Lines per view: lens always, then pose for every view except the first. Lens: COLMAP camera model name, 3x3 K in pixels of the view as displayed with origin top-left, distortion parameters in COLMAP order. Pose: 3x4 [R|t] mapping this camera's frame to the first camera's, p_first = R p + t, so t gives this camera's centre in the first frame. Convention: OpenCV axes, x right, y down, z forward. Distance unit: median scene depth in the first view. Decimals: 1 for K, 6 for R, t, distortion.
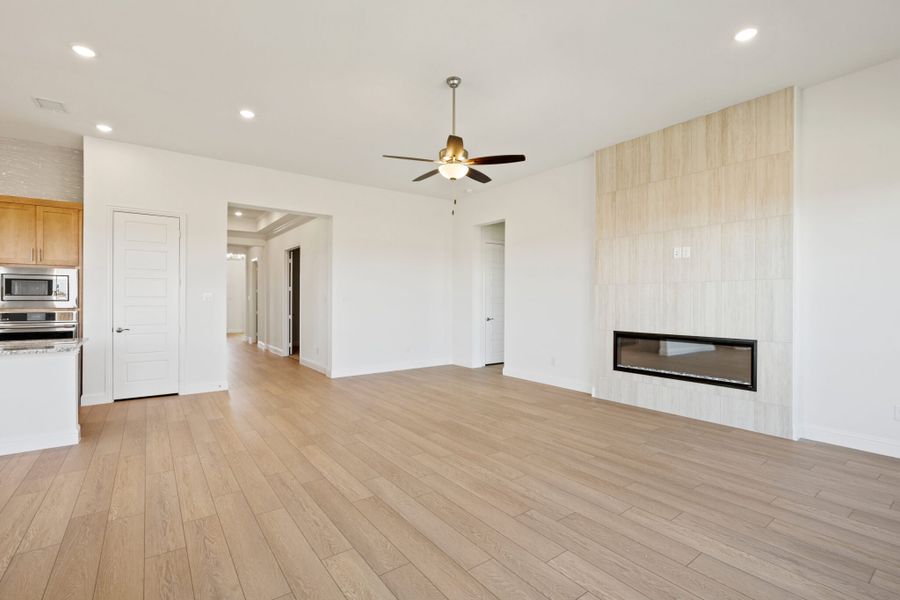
lens RADIAL K [[411.9, 0, 449.2], [0, 411.9, 299.5], [0, 0, 1]] dist [-0.008613, 0.001895]
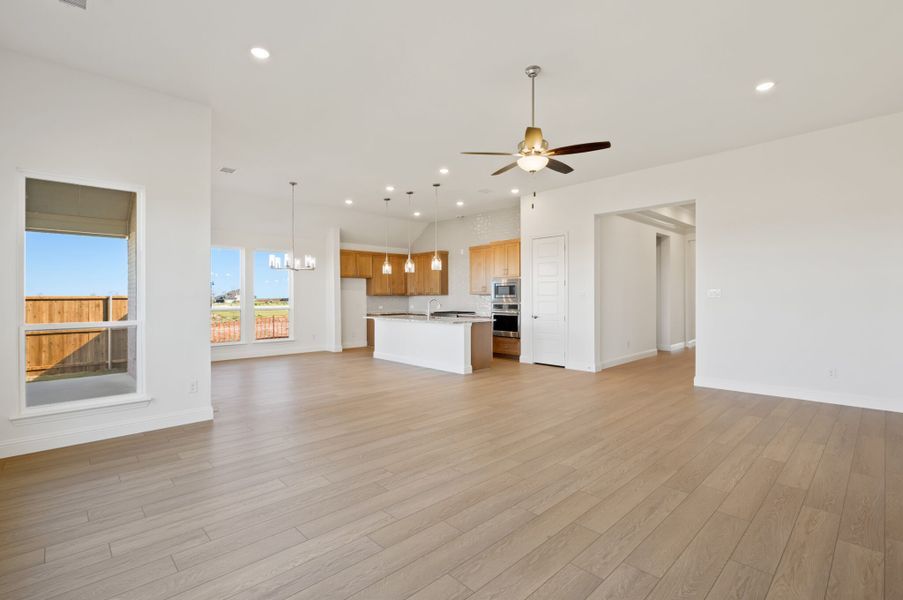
lens RADIAL K [[413.3, 0, 447.9], [0, 413.3, 295.4], [0, 0, 1]] dist [-0.008613, 0.001895]
pose [[0.120080, -0.006899, -0.992740, 0.844580], [0.004692, 0.999969, -0.006381, 0.003323], [0.992753, -0.003892, 0.120108, 0.610440]]
